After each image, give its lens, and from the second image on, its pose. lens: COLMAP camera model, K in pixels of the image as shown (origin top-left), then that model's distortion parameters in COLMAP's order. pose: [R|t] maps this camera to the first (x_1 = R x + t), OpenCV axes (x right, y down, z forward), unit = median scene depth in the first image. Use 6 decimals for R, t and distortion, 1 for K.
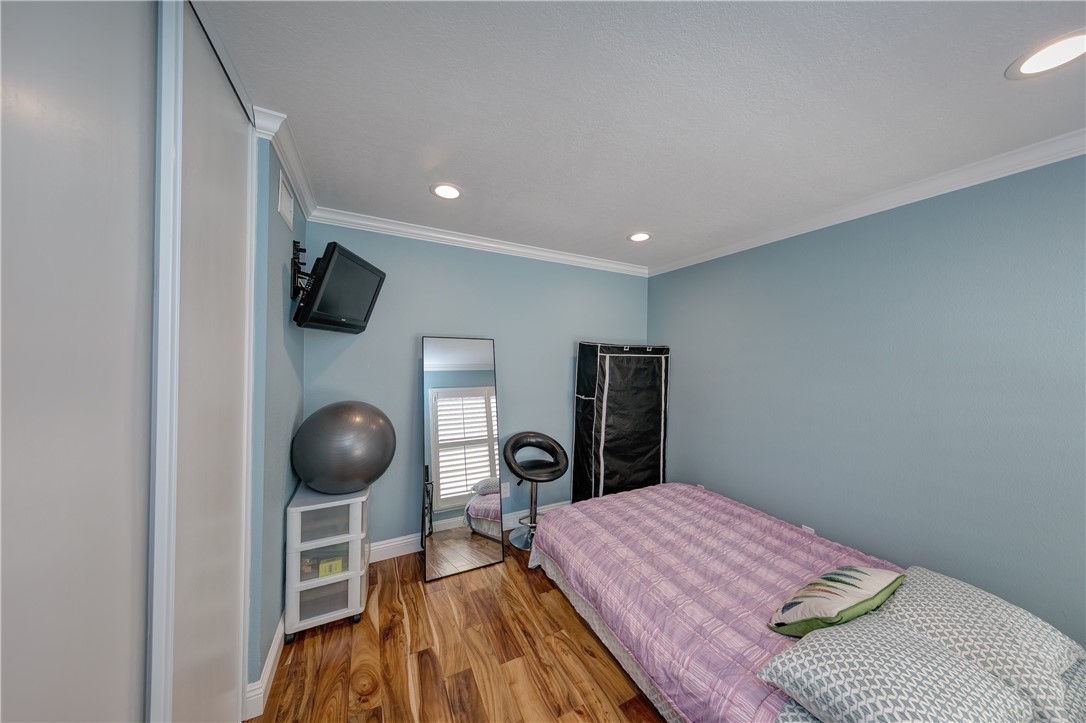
lens RADIAL K [[339.1, 0, 541.2], [0, 339.1, 357.2], [0, 0, 1]] dist [0.002257, -0.000412]
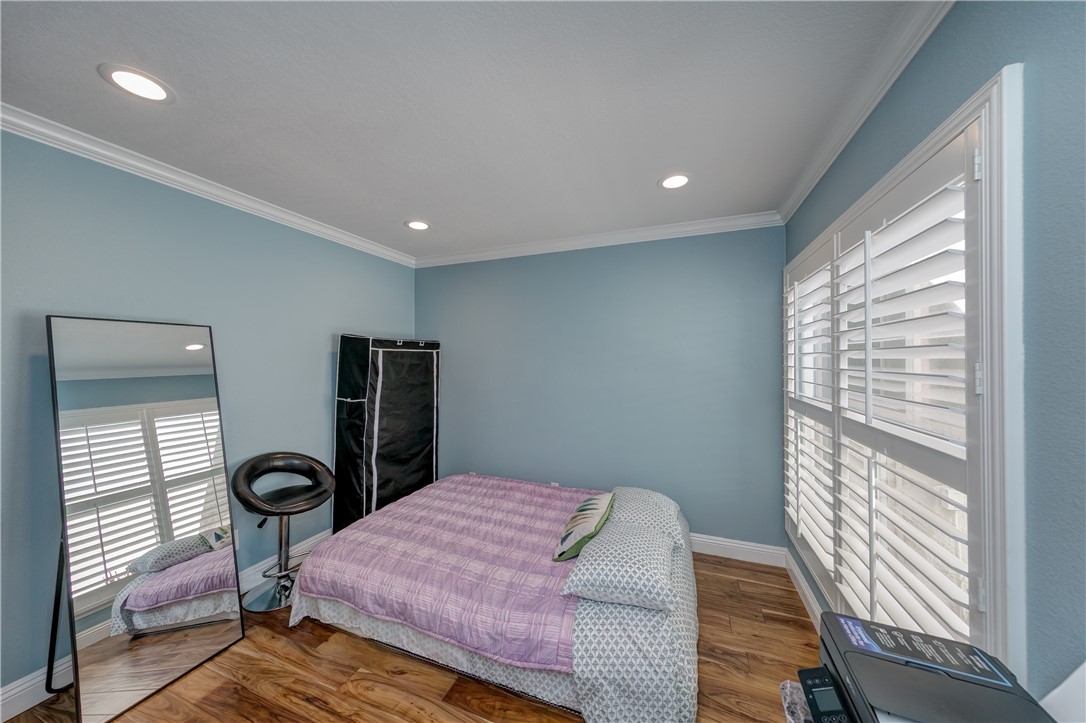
lens RADIAL K [[361.8, 0, 543.0], [0, 361.8, 357.5], [0, 0, 1]] dist [-0.001625, -0.000081]
pose [[0.747017, -0.016124, 0.664609, -0.133224], [0.014977, 0.999860, 0.007423, 0.015595], [-0.664636, 0.004409, 0.747155, 0.009379]]
